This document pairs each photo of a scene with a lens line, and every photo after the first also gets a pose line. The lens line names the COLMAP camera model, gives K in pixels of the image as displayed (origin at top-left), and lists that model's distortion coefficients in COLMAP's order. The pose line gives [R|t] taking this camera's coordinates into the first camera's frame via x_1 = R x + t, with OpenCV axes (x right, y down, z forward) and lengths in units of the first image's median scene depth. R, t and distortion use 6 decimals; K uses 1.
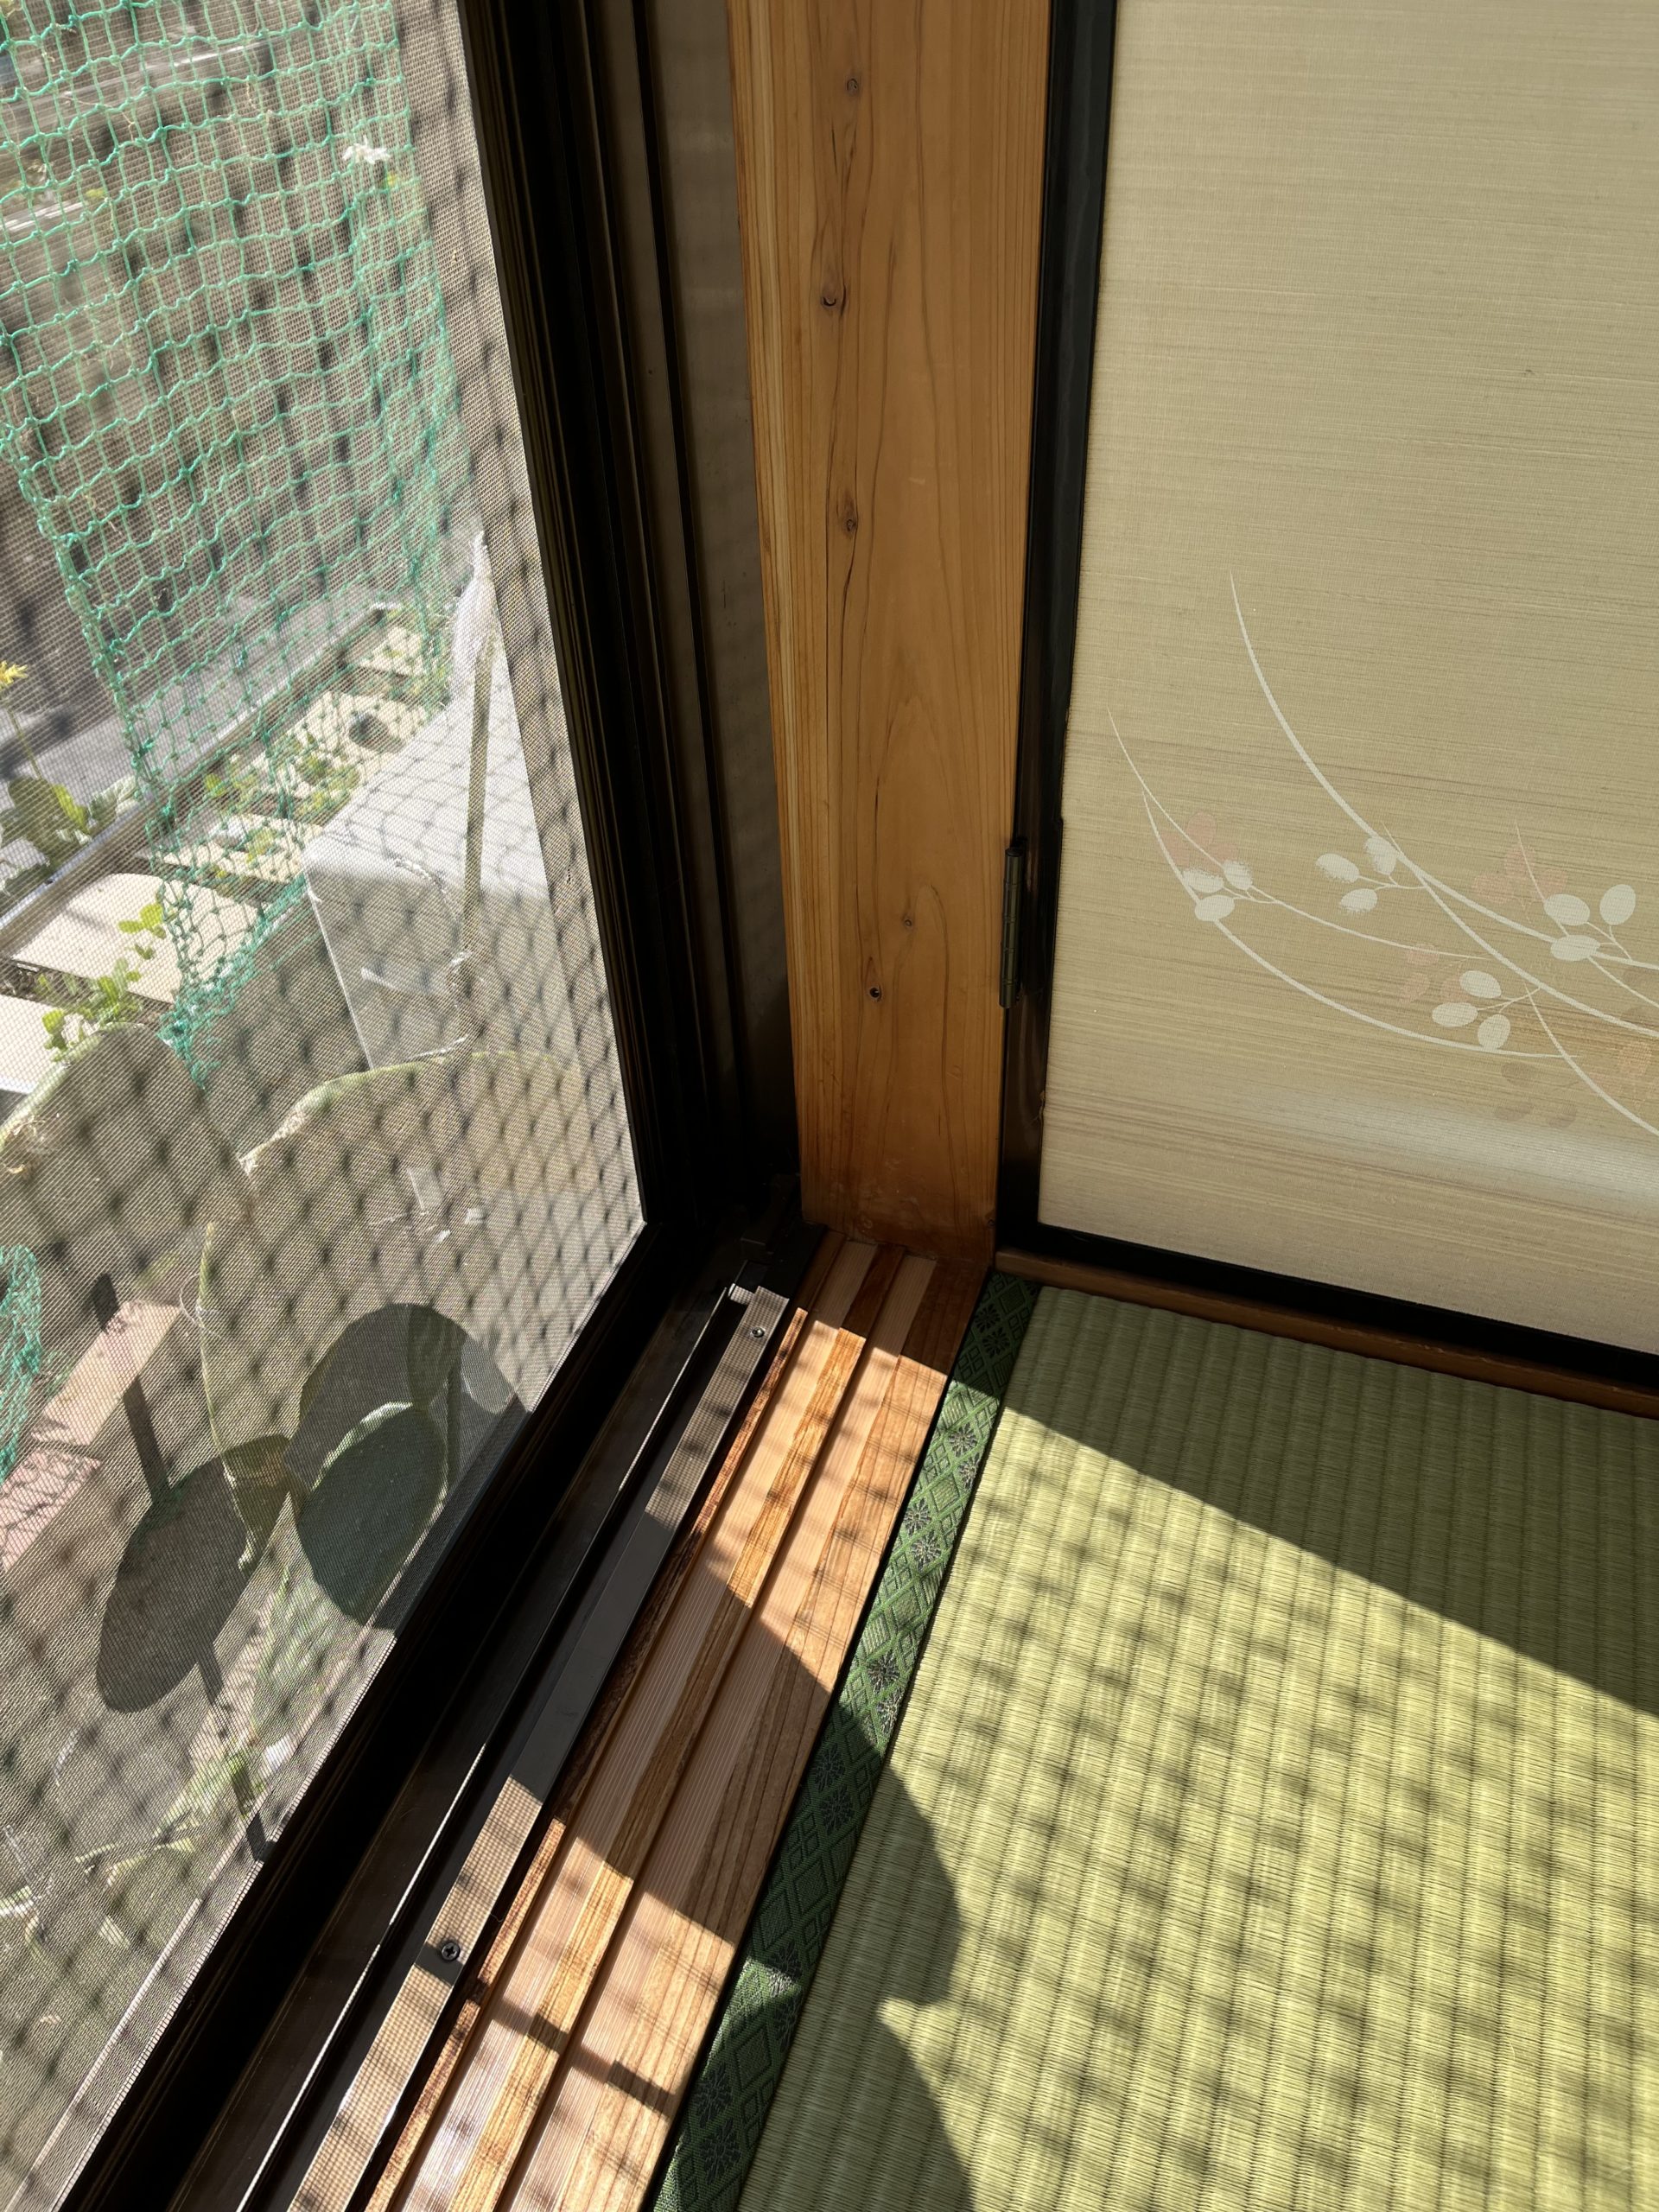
lens RADIAL K [[1673.3, 0, 830.6], [0, 1673.3, 1119.0], [0, 0, 1]] dist [0.074450, -0.127057]
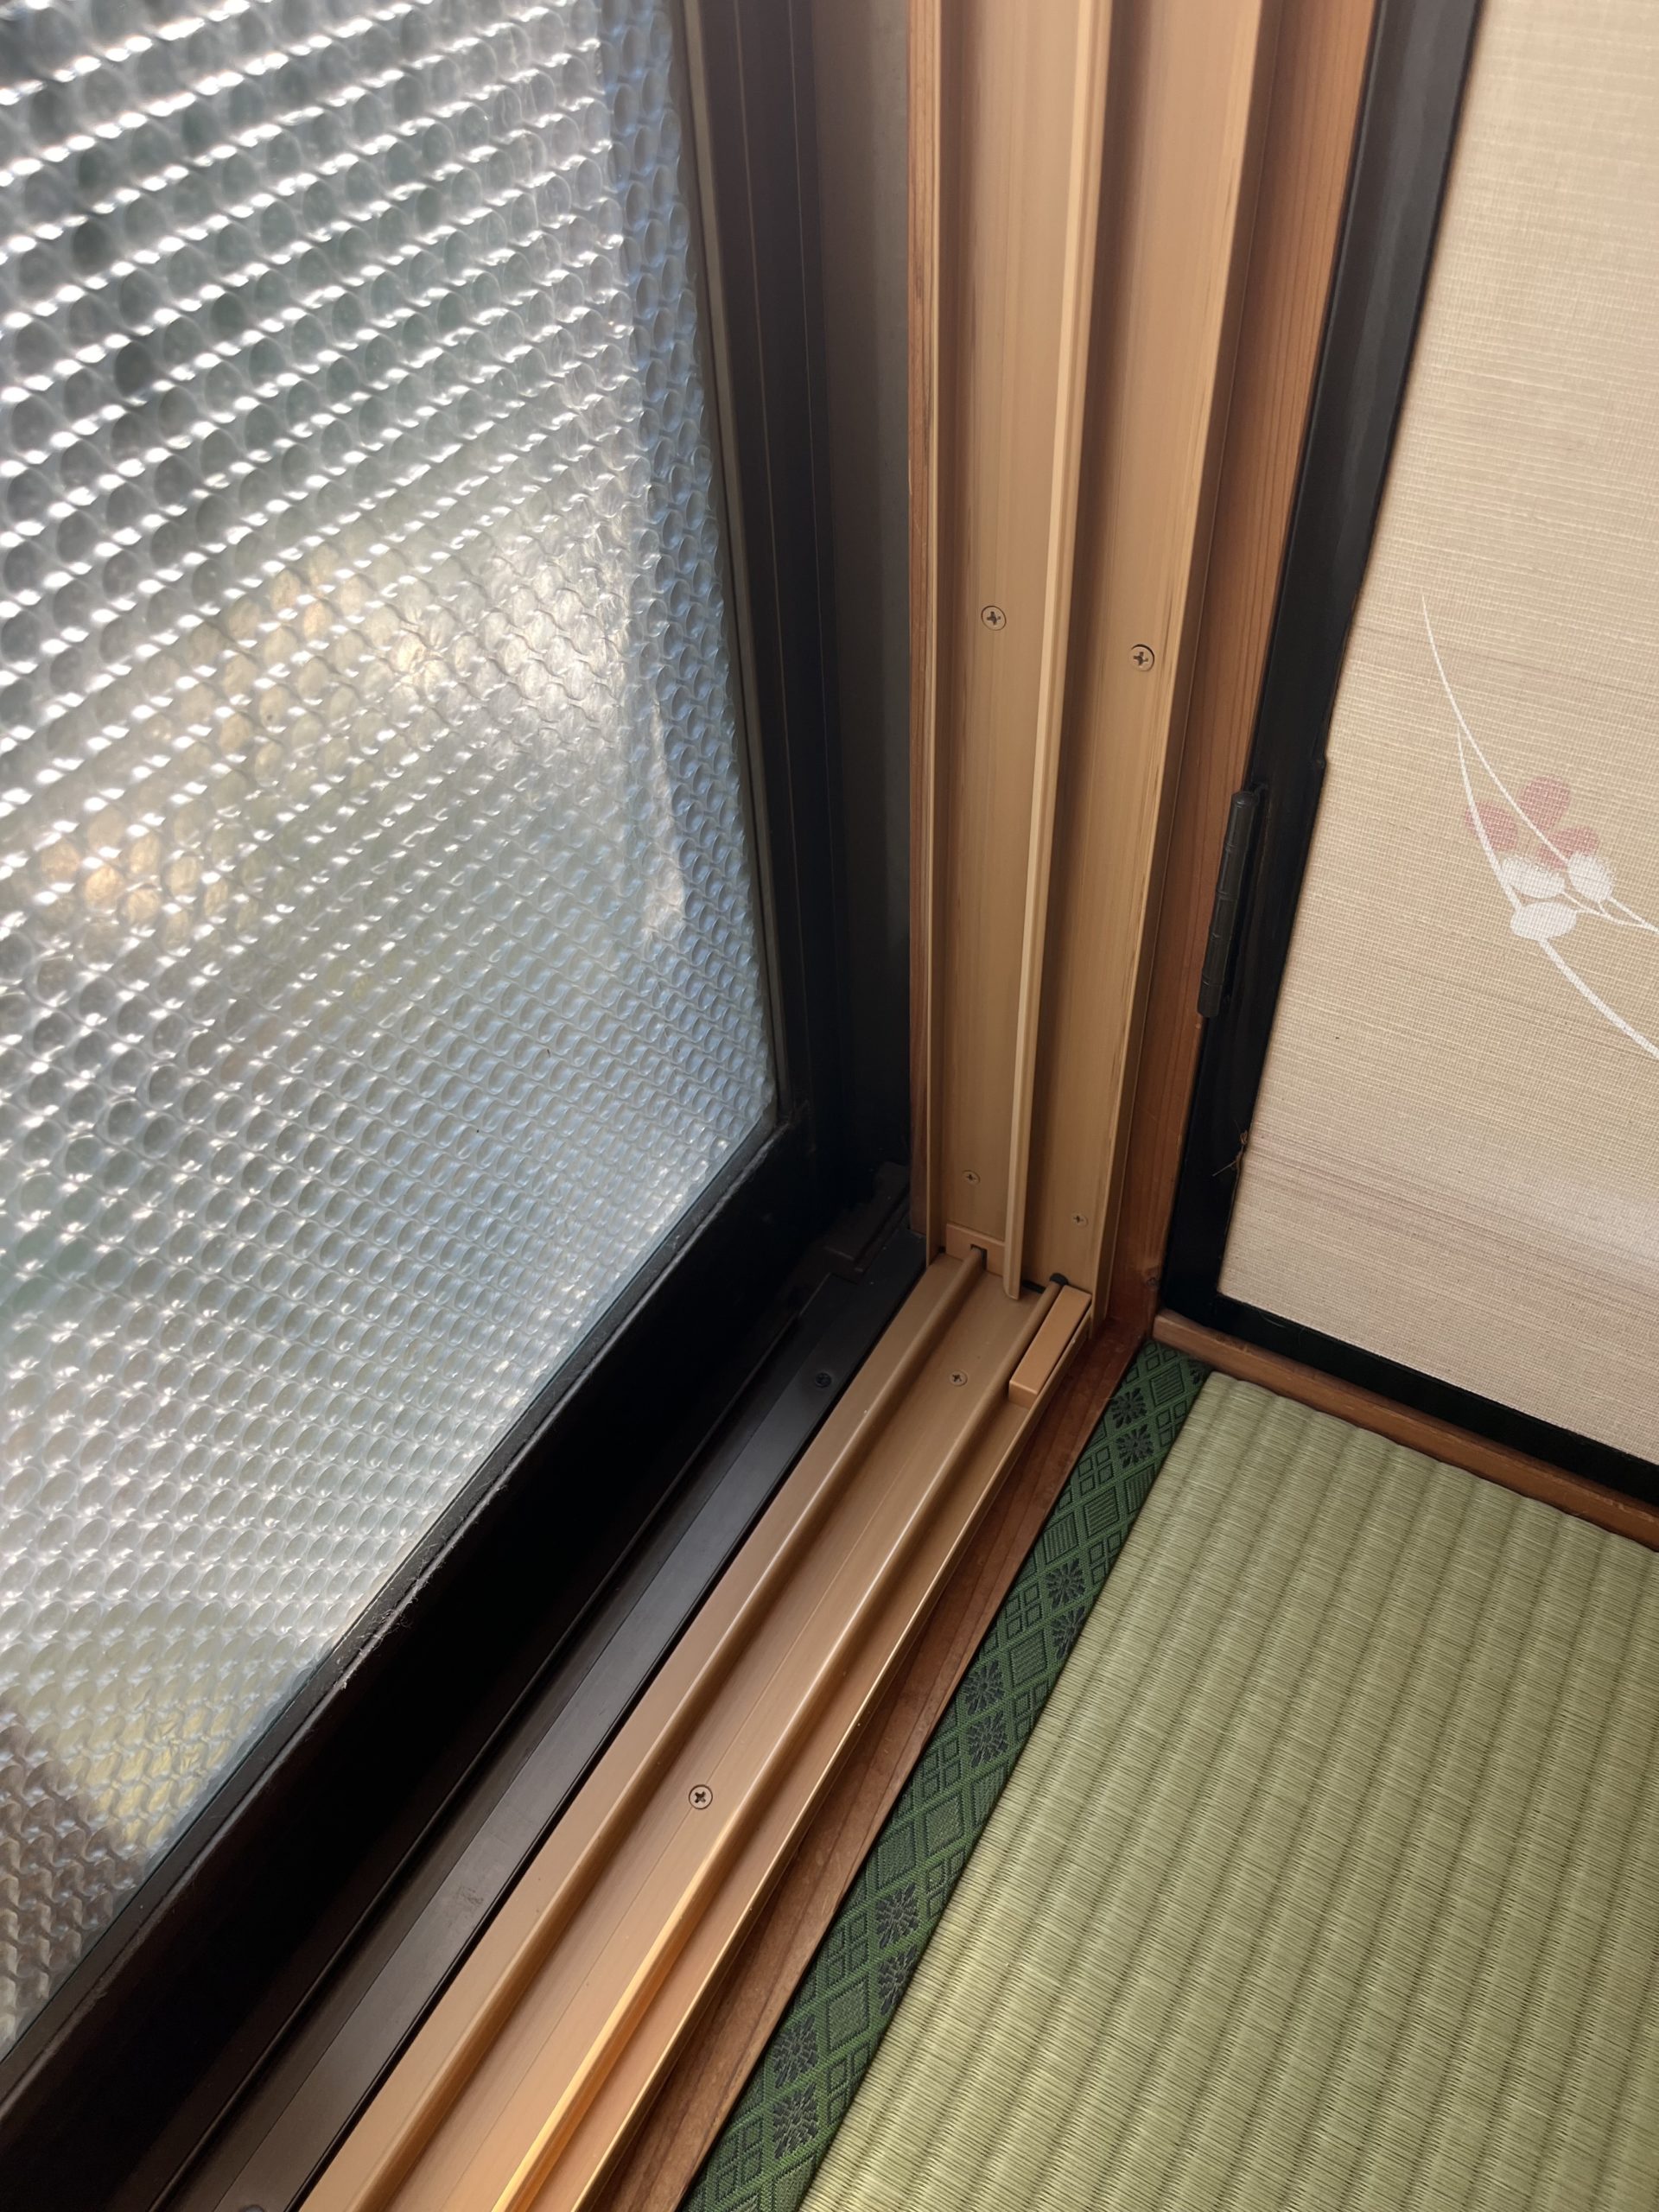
lens RADIAL K [[1660.0, 0, 829.5], [0, 1660.0, 1106.0], [0, 0, 1]] dist [-0.009325, -0.000719]
pose [[0.982289, 0.132248, -0.132735, 0.046266], [-0.119546, 0.987829, 0.099516, -0.076393], [0.144281, -0.081886, 0.986143, 0.288016]]
